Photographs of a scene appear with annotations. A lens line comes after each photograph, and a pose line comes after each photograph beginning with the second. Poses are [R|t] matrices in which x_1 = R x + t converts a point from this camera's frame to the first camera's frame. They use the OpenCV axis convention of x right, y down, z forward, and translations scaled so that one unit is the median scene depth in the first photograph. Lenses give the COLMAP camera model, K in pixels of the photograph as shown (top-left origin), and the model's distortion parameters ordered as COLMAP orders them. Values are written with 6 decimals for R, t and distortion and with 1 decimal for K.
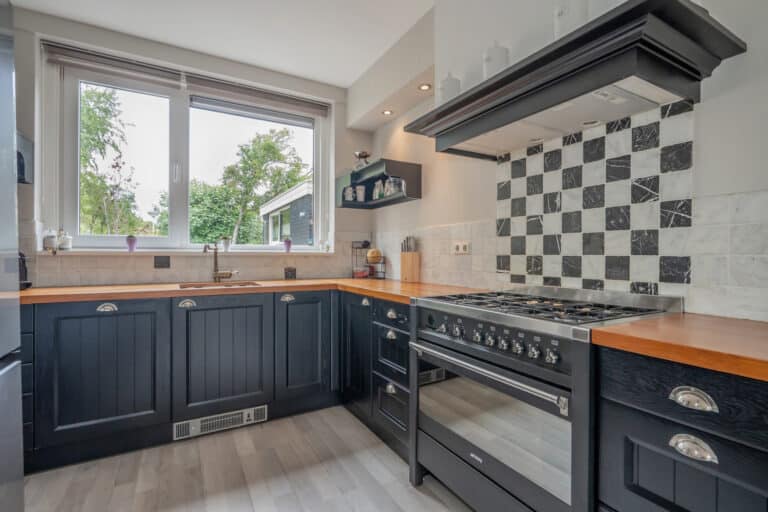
lens RADIAL K [[365.4, 0, 384.0], [0, 365.4, 256.0], [0, 0, 1]] dist [0.001806, 0.000559]
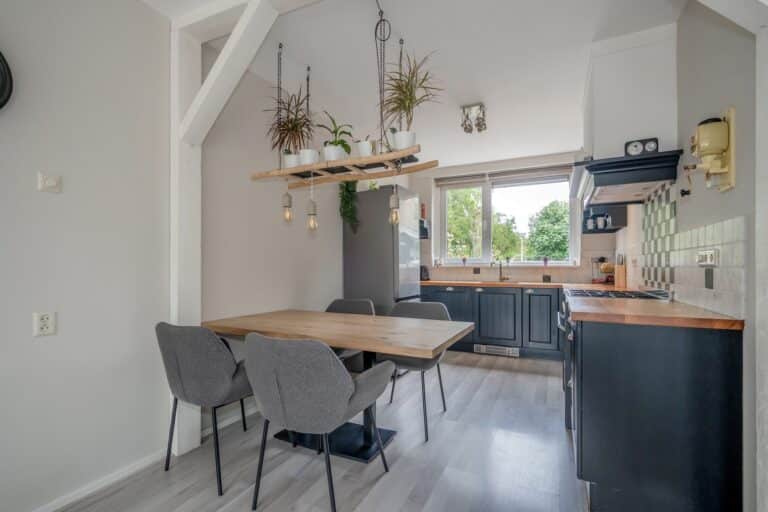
lens RADIAL K [[355.3, 0, 381.5], [0, 355.3, 265.8], [0, 0, 1]] dist [0.000058, -0.000140]
pose [[0.566215, -0.005519, -0.824239, 0.636266], [-0.000752, 0.999974, -0.007213, 0.003120], [0.824257, 0.004704, 0.566196, -0.487040]]
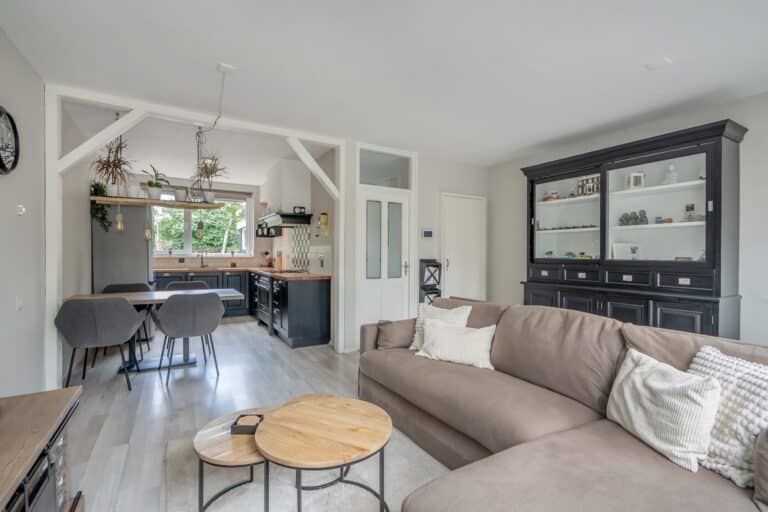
lens RADIAL K [[365.4, 0, 384.0], [0, 365.4, 256.0], [0, 0, 1]] dist [0.001806, 0.000559]
pose [[0.999964, 0.003272, 0.007807, 0.749211], [-0.003294, 0.999991, 0.002813, -0.024253], [-0.007798, -0.002839, 0.999966, -1.482484]]
